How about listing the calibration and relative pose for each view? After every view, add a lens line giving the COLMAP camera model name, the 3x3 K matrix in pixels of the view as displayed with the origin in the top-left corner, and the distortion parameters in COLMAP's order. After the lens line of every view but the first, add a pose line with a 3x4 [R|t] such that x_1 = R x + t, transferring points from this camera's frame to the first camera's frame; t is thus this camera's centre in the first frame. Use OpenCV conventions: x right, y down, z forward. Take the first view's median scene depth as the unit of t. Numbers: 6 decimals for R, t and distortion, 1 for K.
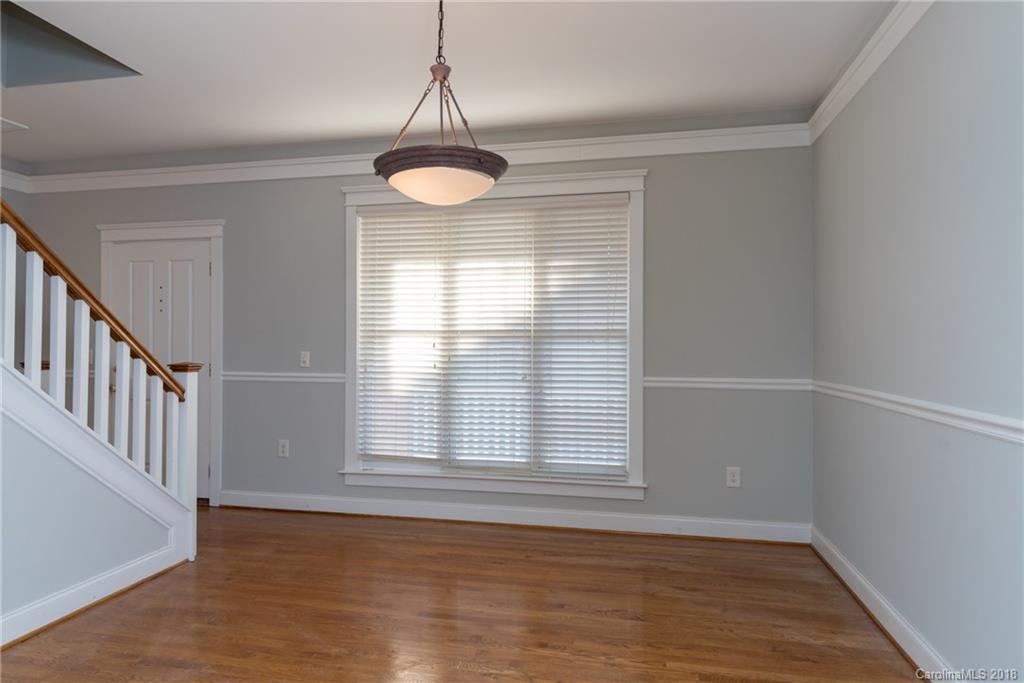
lens RADIAL K [[608.4, 0, 514.3], [0, 608.4, 345.5], [0, 0, 1]] dist [0.000968, -0.000072]
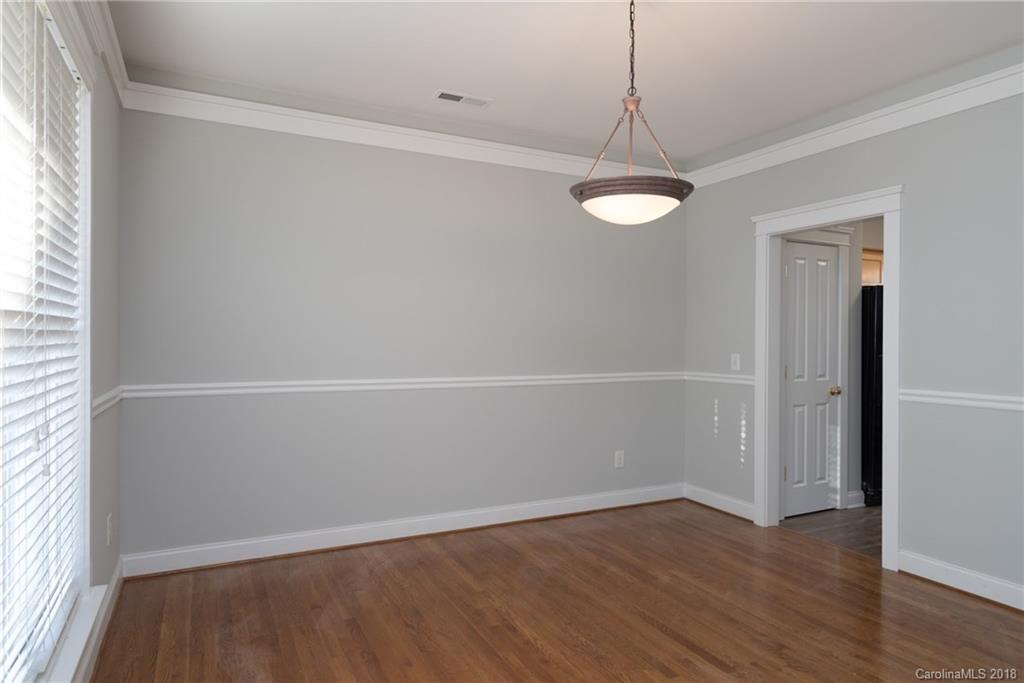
lens RADIAL K [[608.4, 0, 514.3], [0, 608.4, 345.5], [0, 0, 1]] dist [0.000968, -0.000072]
pose [[-0.634806, -0.007694, 0.772633, -0.652755], [-0.005008, 0.999970, 0.005844, -0.001660], [-0.772655, -0.000159, -0.634826, 1.468269]]
